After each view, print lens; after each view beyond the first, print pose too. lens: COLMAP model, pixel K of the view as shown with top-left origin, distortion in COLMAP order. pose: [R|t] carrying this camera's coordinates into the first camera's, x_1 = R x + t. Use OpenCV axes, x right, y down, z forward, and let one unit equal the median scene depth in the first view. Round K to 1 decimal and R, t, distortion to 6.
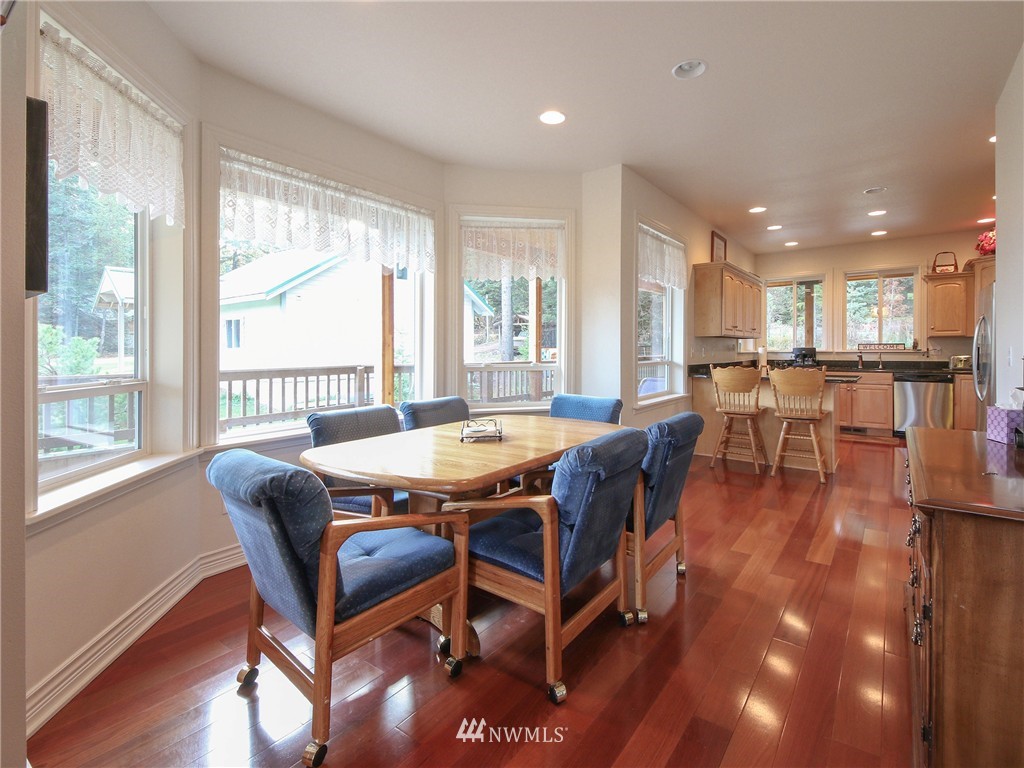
lens RADIAL K [[483.0, 0, 503.5], [0, 483.0, 357.5], [0, 0, 1]] dist [-0.029596, -0.001580]
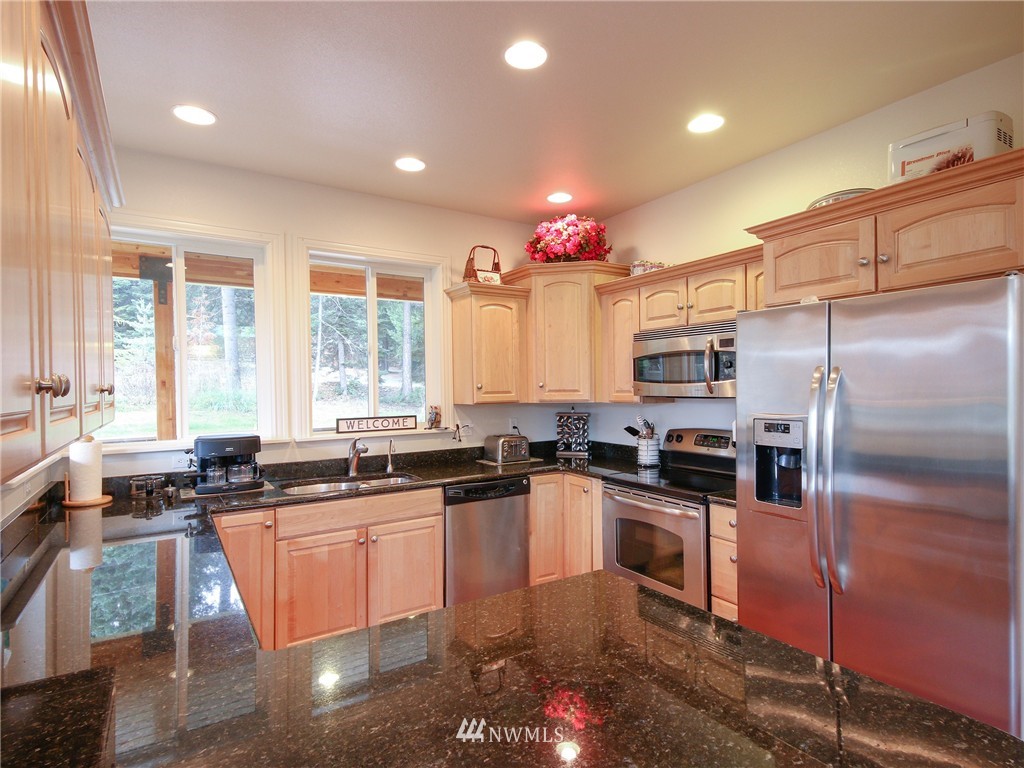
lens RADIAL K [[534.1, 0, 511.1], [0, 534.1, 388.7], [0, 0, 1]] dist [0.027138, -0.001371]
pose [[0.300430, -0.003946, 0.953796, 0.343001], [0.026456, 0.999641, -0.004197, -0.053953], [-0.953437, 0.026494, 0.300427, 0.746119]]
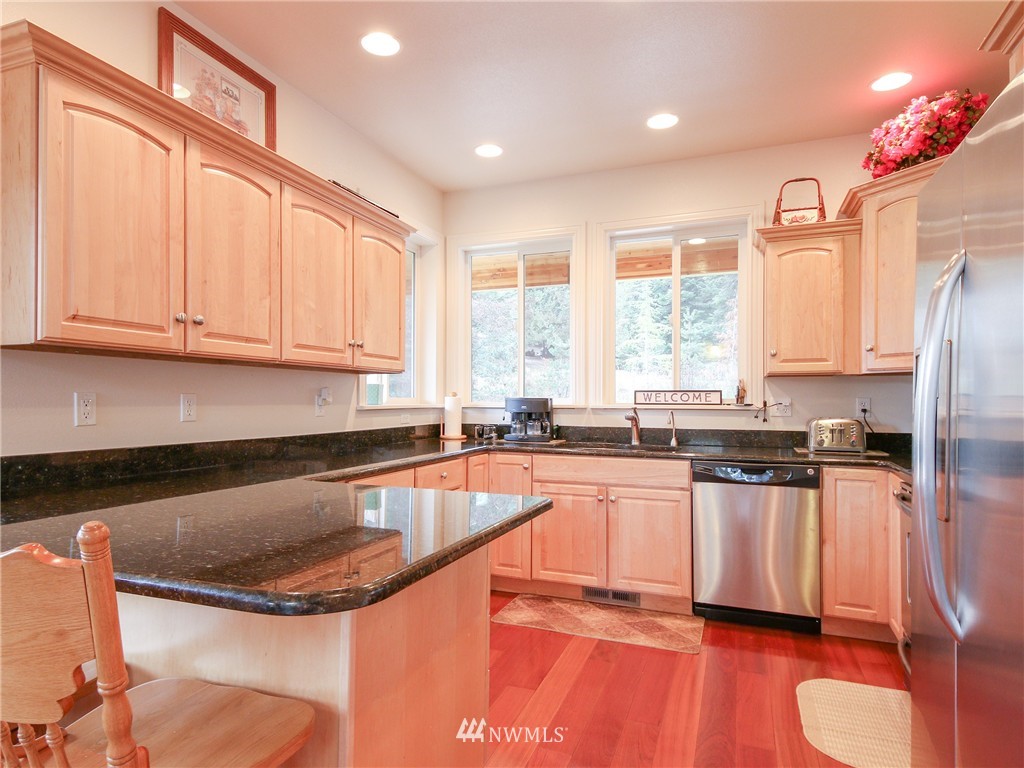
lens RADIAL K [[599.6, 0, 501.4], [0, 599.6, 400.4], [0, 0, 1]] dist [-0.000074, -0.001816]
pose [[0.952627, 0.008752, 0.304014, 0.485007], [-0.004441, 0.999880, -0.014869, -0.010419], [-0.304108, 0.012814, 0.952551, 0.529048]]
